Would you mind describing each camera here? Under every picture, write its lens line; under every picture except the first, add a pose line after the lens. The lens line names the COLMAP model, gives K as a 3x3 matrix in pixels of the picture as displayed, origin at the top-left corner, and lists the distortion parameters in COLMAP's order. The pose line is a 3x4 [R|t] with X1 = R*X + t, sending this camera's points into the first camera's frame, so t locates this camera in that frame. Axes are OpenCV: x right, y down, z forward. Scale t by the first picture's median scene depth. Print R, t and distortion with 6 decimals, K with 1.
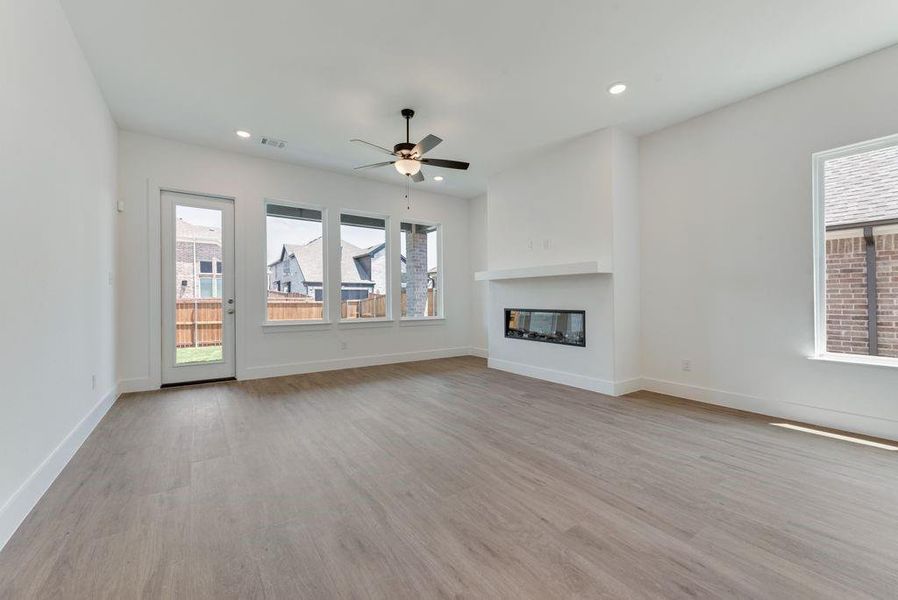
lens RADIAL K [[363.4, 0, 448.4], [0, 363.4, 300.4], [0, 0, 1]] dist [0.007887, 0.000267]
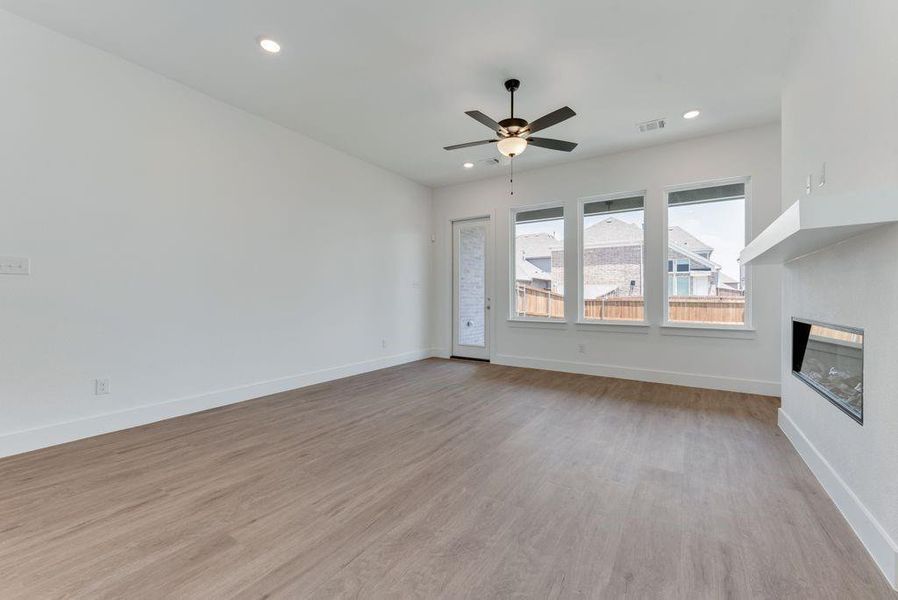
lens RADIAL K [[363.4, 0, 449.2], [0, 363.4, 298.7], [0, 0, 1]] dist [0.007887, 0.000267]
pose [[0.377796, 0.006686, -0.925865, 0.547618], [-0.007569, 0.999963, 0.004133, -0.002279], [0.925858, 0.005447, 0.377833, 0.445507]]
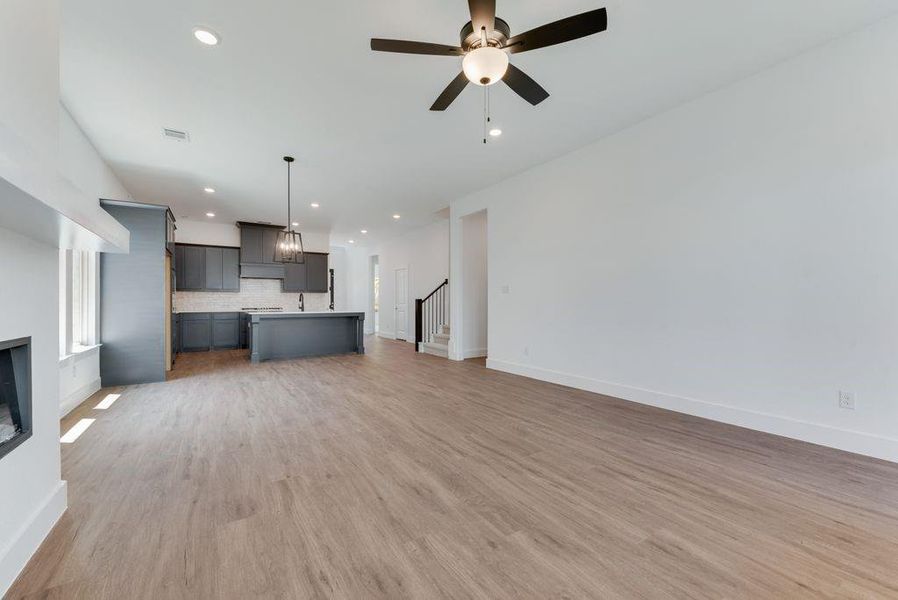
lens RADIAL K [[363.4, 0, 449.7], [0, 363.4, 300.4], [0, 0, 1]] dist [0.007887, 0.000267]
pose [[-0.999671, 0.003772, 0.025378, -0.054309], [0.003717, 0.999991, -0.002208, -0.005179], [-0.025386, -0.002113, -0.999675, 1.320720]]
